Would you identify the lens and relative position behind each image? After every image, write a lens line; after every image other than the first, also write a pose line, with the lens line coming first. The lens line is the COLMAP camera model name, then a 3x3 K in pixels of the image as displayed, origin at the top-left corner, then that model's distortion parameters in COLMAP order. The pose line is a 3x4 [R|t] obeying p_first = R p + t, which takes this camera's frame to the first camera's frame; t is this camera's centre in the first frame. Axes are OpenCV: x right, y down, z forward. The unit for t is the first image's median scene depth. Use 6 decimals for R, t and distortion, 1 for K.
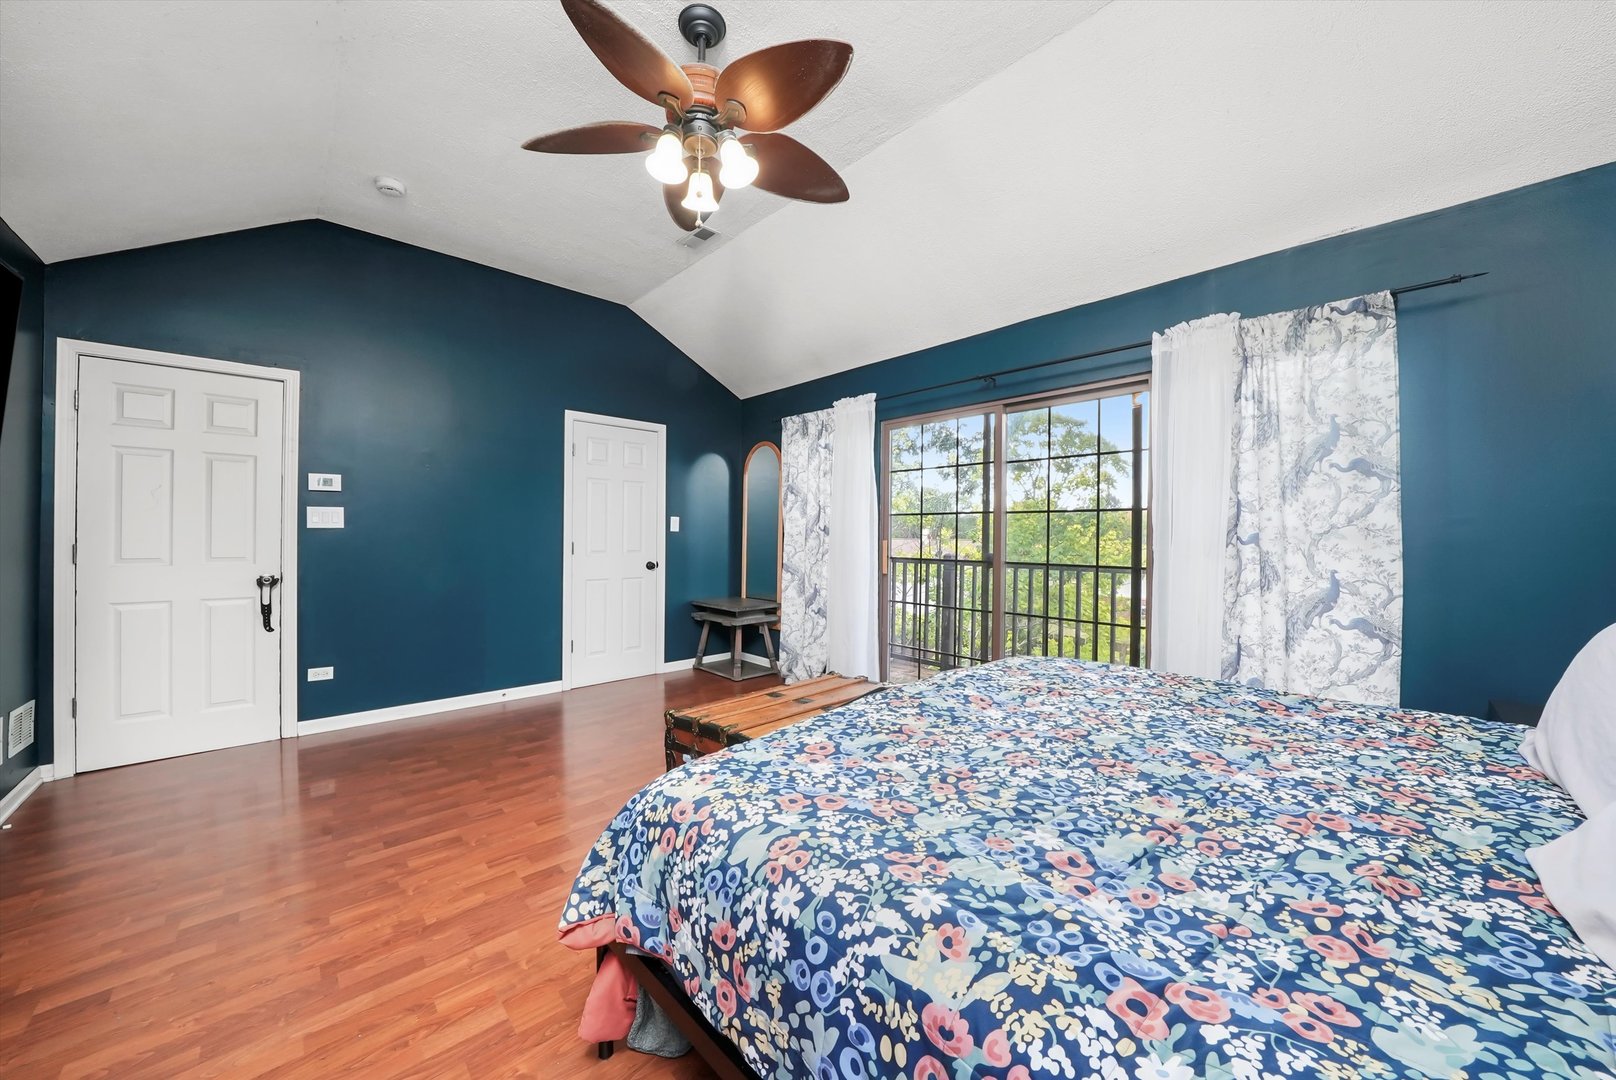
lens RADIAL K [[568.8, 0, 807.2], [0, 568.8, 537.9], [0, 0, 1]] dist [0.000275, 0.000027]
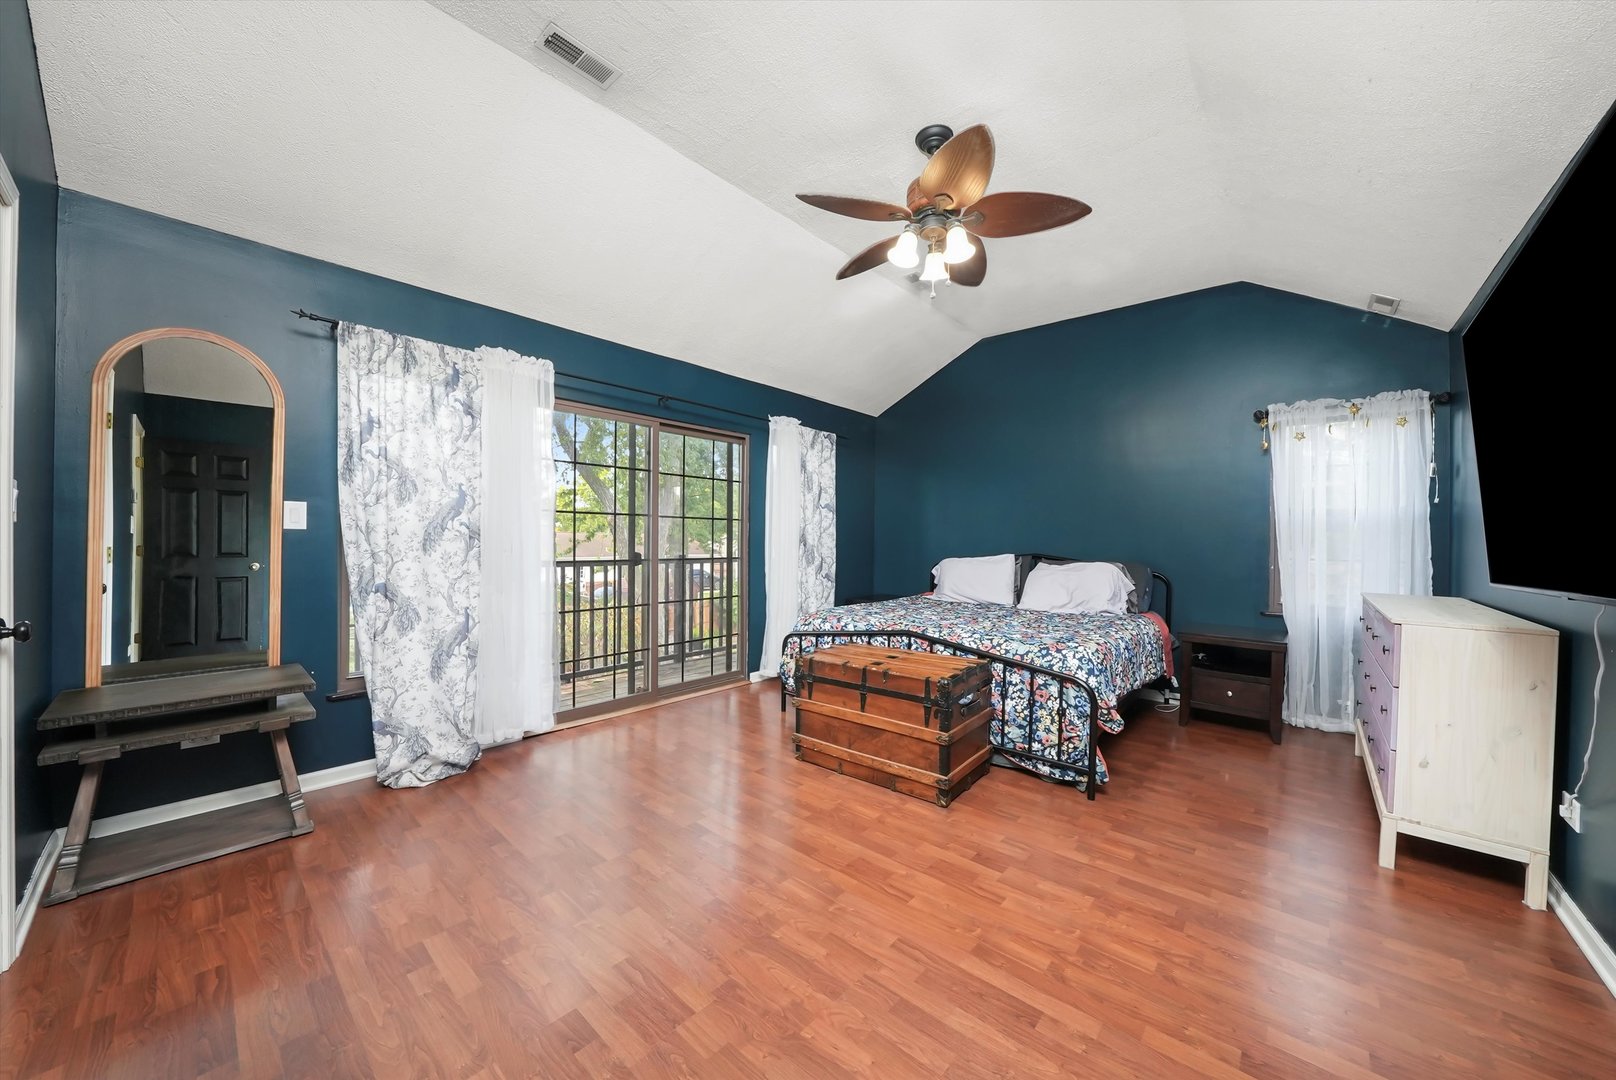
lens RADIAL K [[568.8, 0, 807.1], [0, 568.8, 537.7], [0, 0, 1]] dist [0.000275, 0.000027]
pose [[-0.068960, -0.006079, 0.997601, -0.896676], [-0.003796, 0.999976, 0.005831, -0.010315], [-0.997612, -0.003385, -0.068981, 0.848508]]
